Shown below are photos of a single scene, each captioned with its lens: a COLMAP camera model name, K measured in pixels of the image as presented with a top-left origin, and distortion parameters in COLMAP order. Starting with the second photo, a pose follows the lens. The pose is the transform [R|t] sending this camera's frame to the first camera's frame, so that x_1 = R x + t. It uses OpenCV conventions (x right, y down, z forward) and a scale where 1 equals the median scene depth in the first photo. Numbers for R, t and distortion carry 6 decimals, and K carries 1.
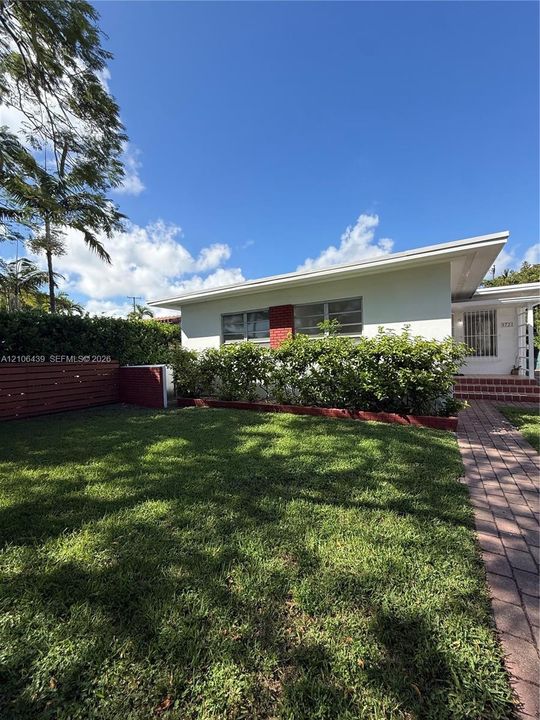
lens RADIAL K [[287.1, 0, 270.0], [0, 287.1, 360.0], [0, 0, 1]] dist [-0.001347, -0.000070]
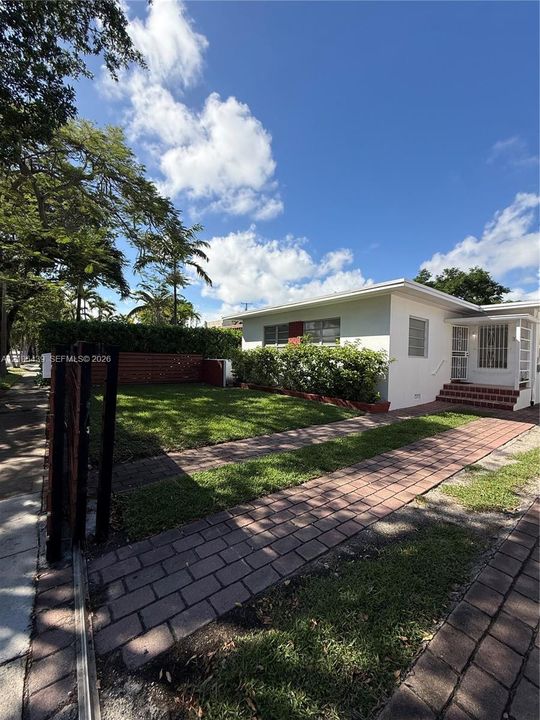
lens RADIAL K [[280.2, 0, 270.0], [0, 280.2, 360.0], [0, 0, 1]] dist [-0.000735, -0.000006]
pose [[0.922518, 0.055571, -0.381932, 0.513930], [-0.056405, 0.998367, 0.009022, -0.005136], [0.381809, 0.013220, 0.924147, -0.379559]]
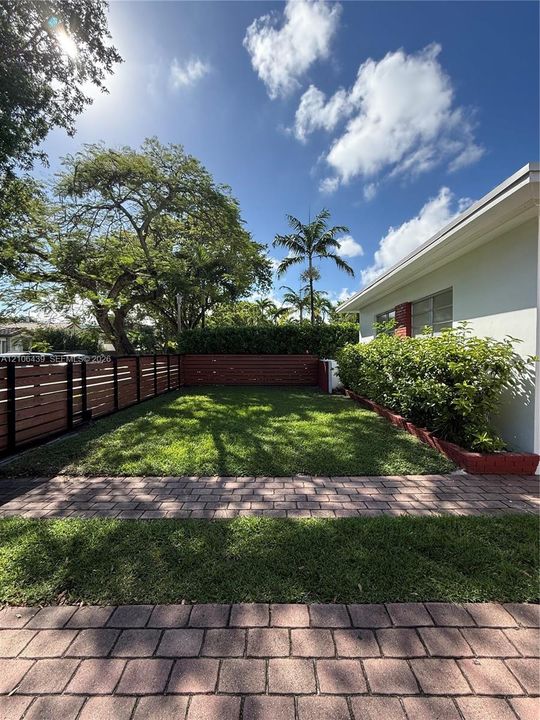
lens RADIAL K [[287.1, 0, 270.0], [0, 287.1, 360.0], [0, 0, 1]] dist [-0.001347, -0.000070]
pose [[0.501413, 0.049427, -0.863795, 0.730280], [-0.029098, 0.998765, 0.040259, -0.032526], [0.864719, 0.004949, 0.502232, 0.156390]]
